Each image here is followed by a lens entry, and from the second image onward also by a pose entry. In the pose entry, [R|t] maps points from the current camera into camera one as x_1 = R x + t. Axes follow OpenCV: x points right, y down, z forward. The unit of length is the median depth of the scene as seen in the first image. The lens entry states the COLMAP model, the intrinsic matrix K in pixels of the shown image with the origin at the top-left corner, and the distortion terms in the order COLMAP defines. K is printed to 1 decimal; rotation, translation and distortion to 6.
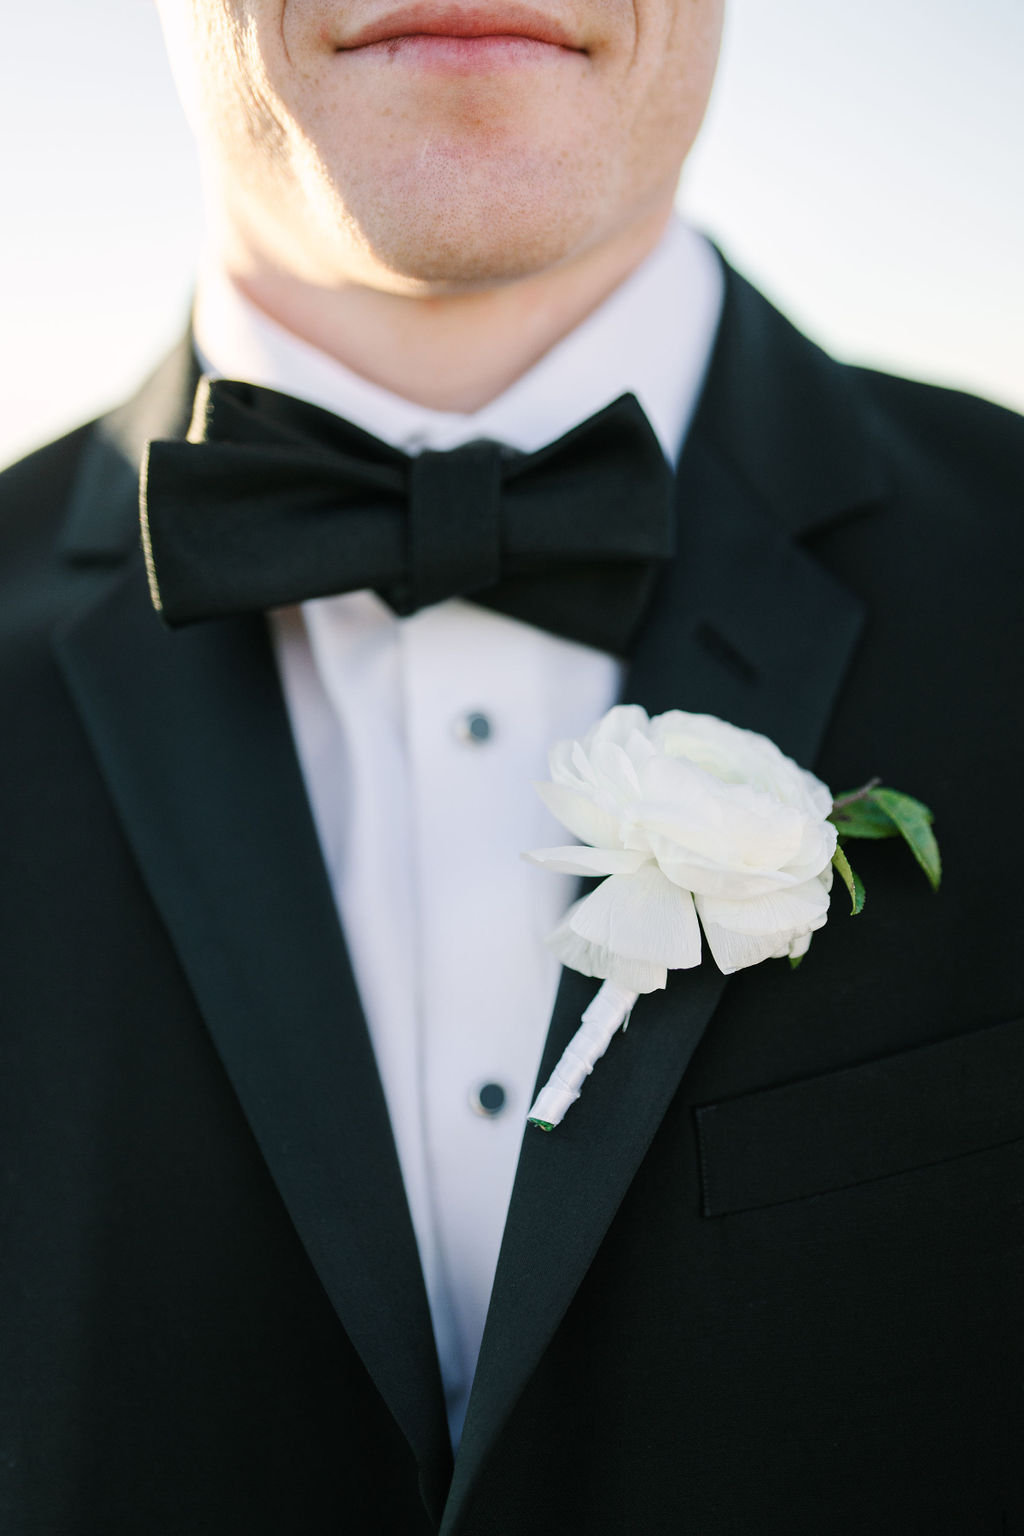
lens RADIAL K [[2169.5, 0, 512.0], [0, 2169.5, 768.0], [0, 0, 1]] dist [-0.037308, -0.023612]
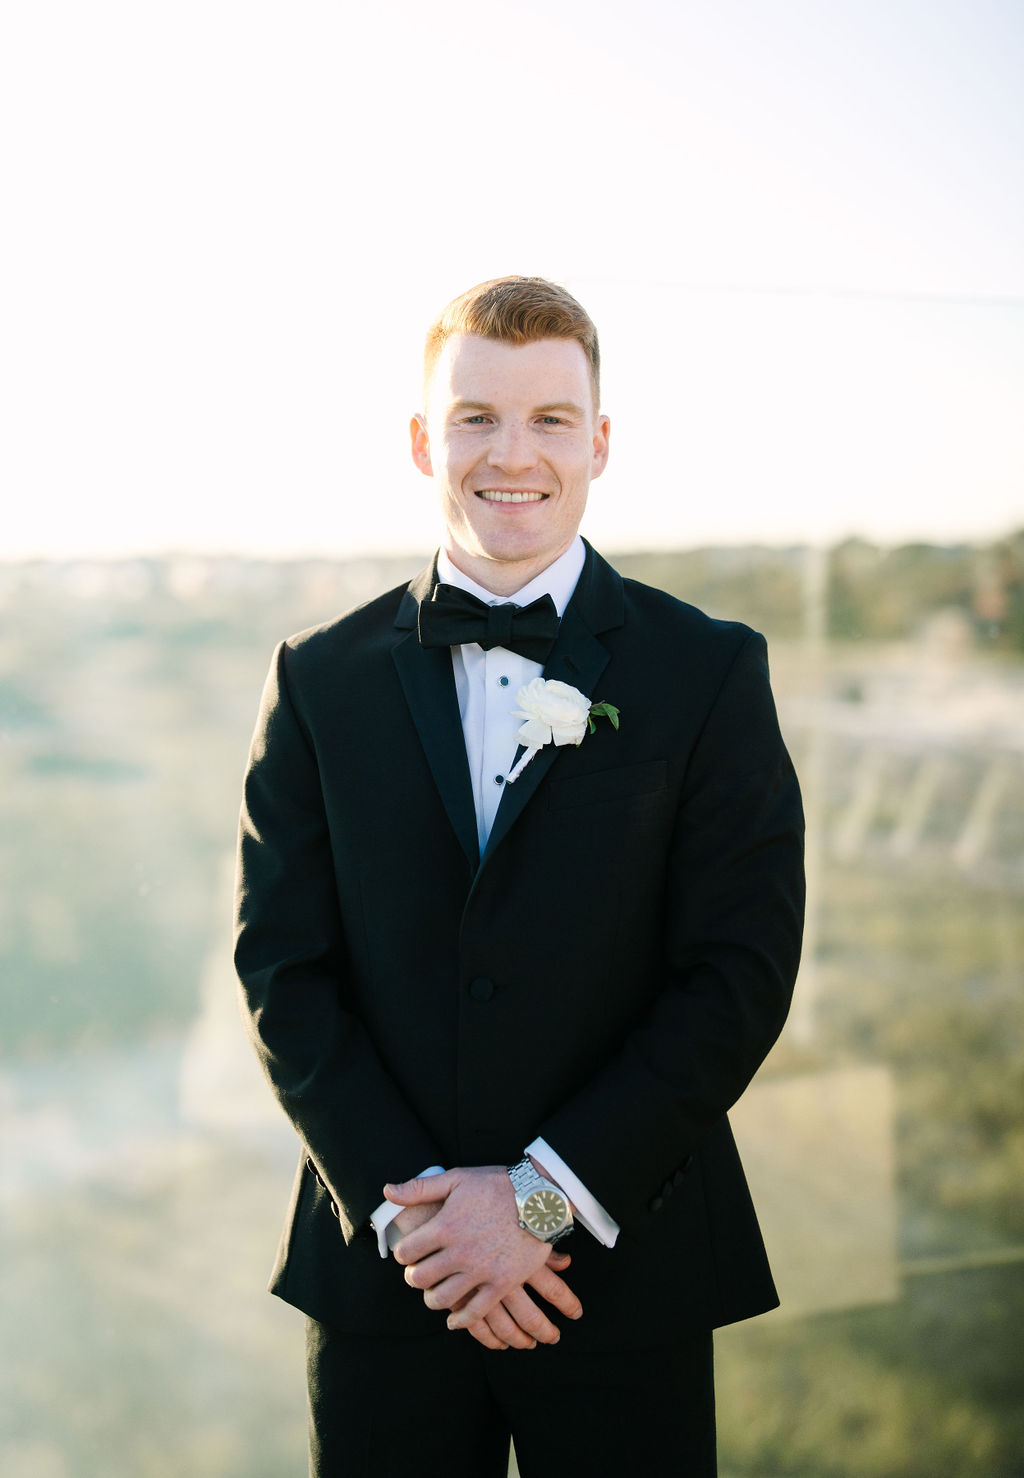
lens RADIAL K [[2179.9, 0, 512.0], [0, 2179.9, 739.0], [0, 0, 1]] dist [0.003460, 0.000056]
pose [[0.993362, 0.066754, -0.093683, 0.360660], [-0.068800, 0.997454, -0.018779, 0.150939], [0.092191, 0.025100, 0.995425, -2.748573]]
